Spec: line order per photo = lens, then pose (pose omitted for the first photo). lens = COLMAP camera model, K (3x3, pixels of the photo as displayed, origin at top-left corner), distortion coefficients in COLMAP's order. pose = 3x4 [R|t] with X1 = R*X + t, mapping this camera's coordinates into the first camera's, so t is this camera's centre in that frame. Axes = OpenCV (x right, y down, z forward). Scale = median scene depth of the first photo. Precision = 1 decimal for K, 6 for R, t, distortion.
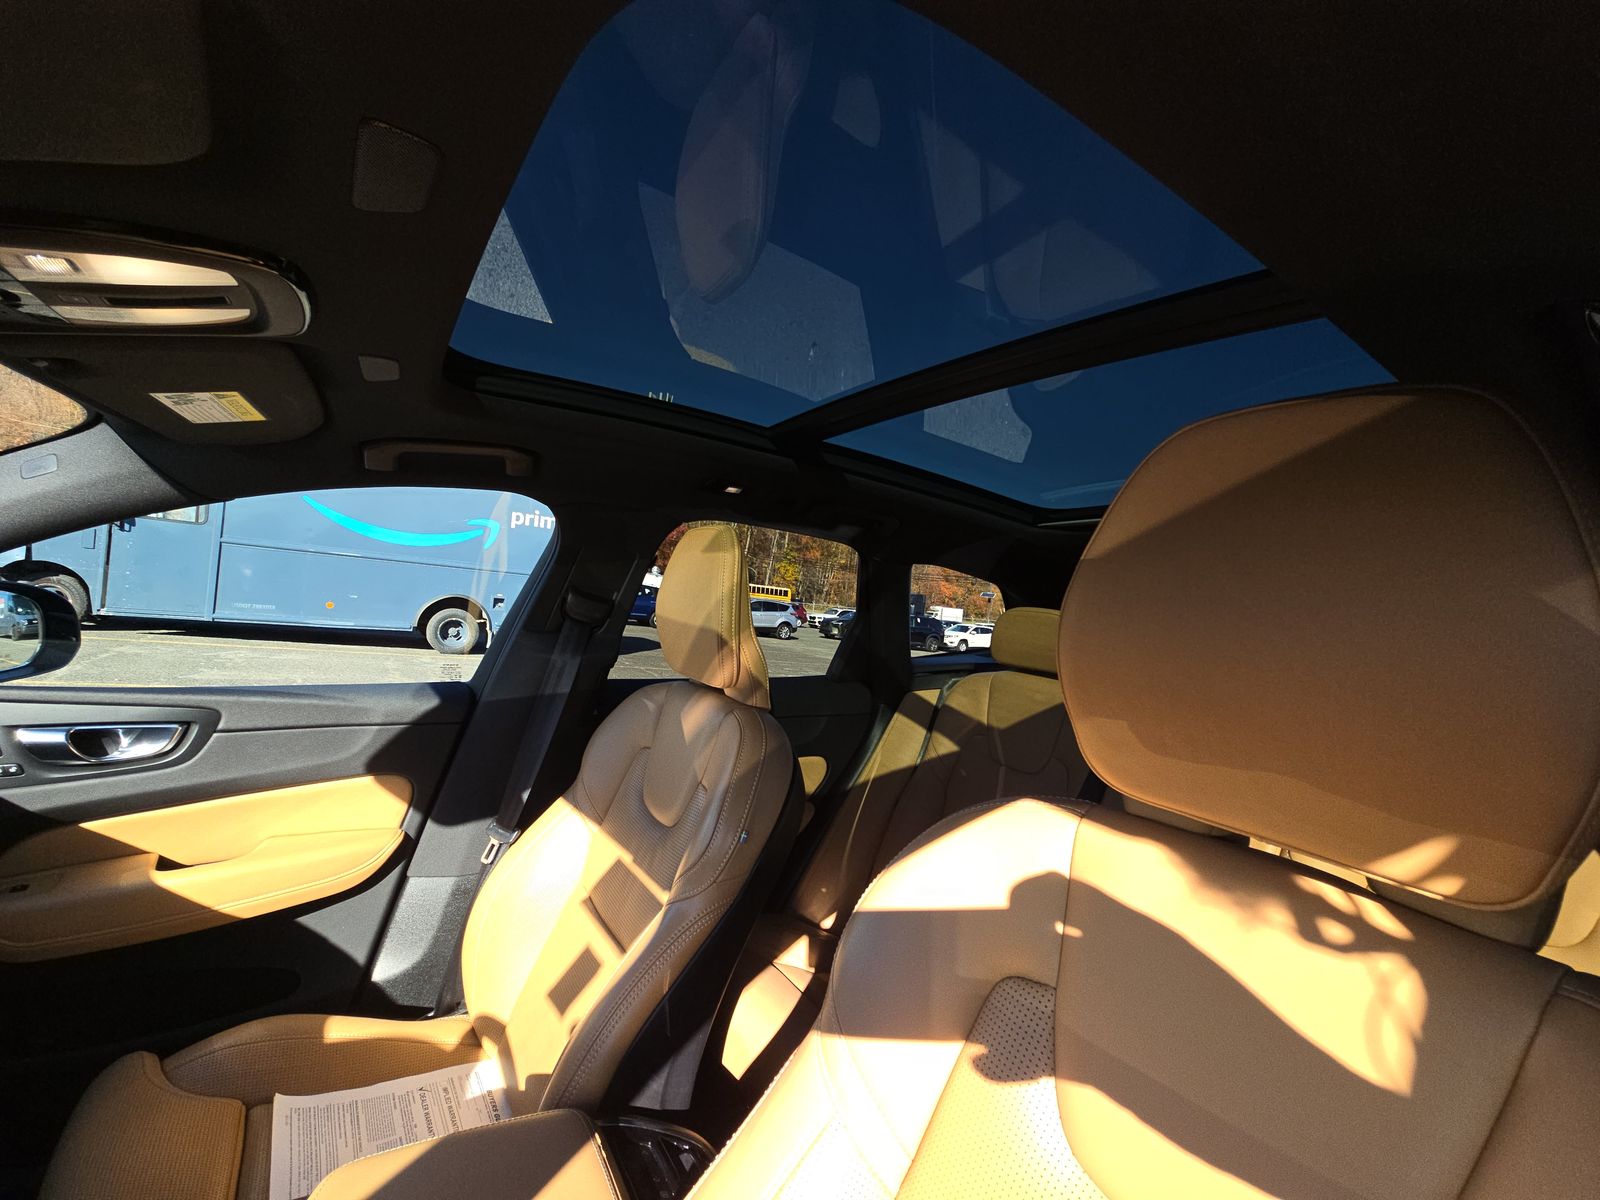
lens RADIAL K [[634.6, 0, 787.4], [0, 634.6, 595.8], [0, 0, 1]] dist [0.001219, -0.003536]
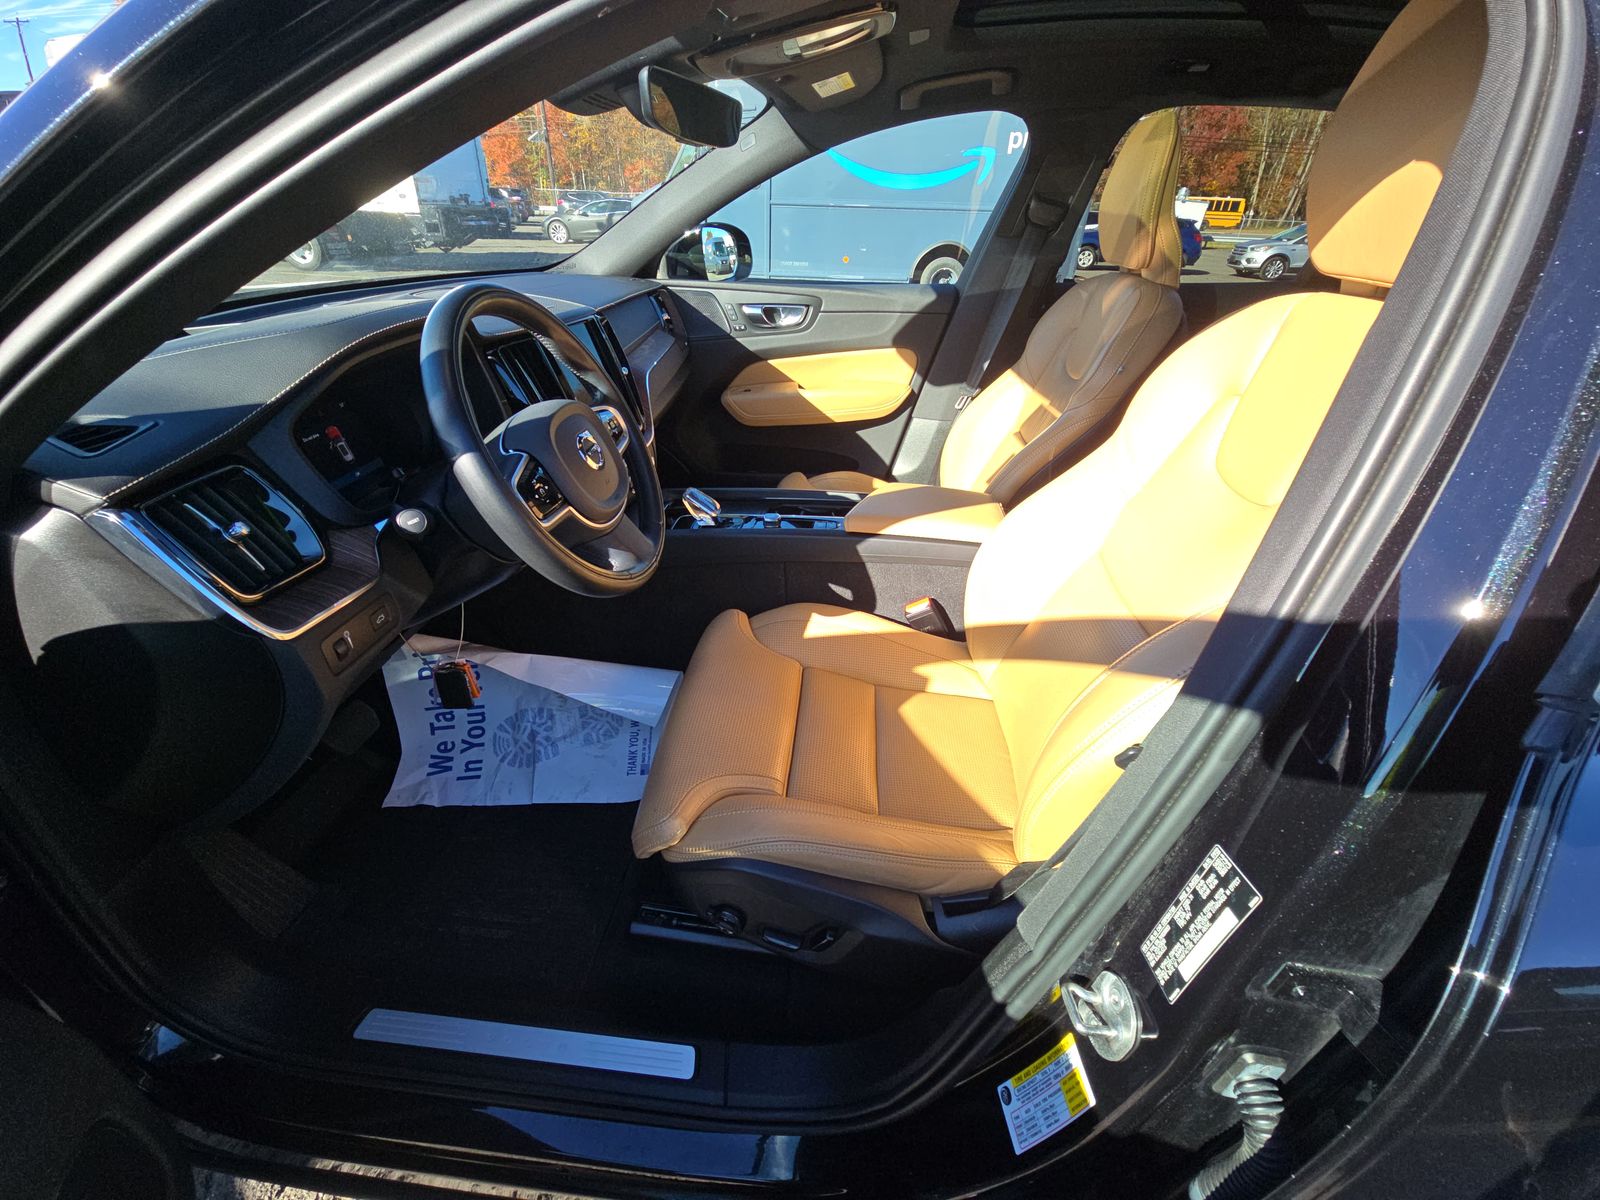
lens RADIAL K [[634.6, 0, 787.4], [0, 634.6, 595.8], [0, 0, 1]] dist [0.001219, -0.003536]
pose [[0.763989, 0.261946, -0.589666, 0.240604], [0.058578, 0.881953, 0.467684, 0.073501], [0.642565, -0.391847, 0.658458, -0.467579]]
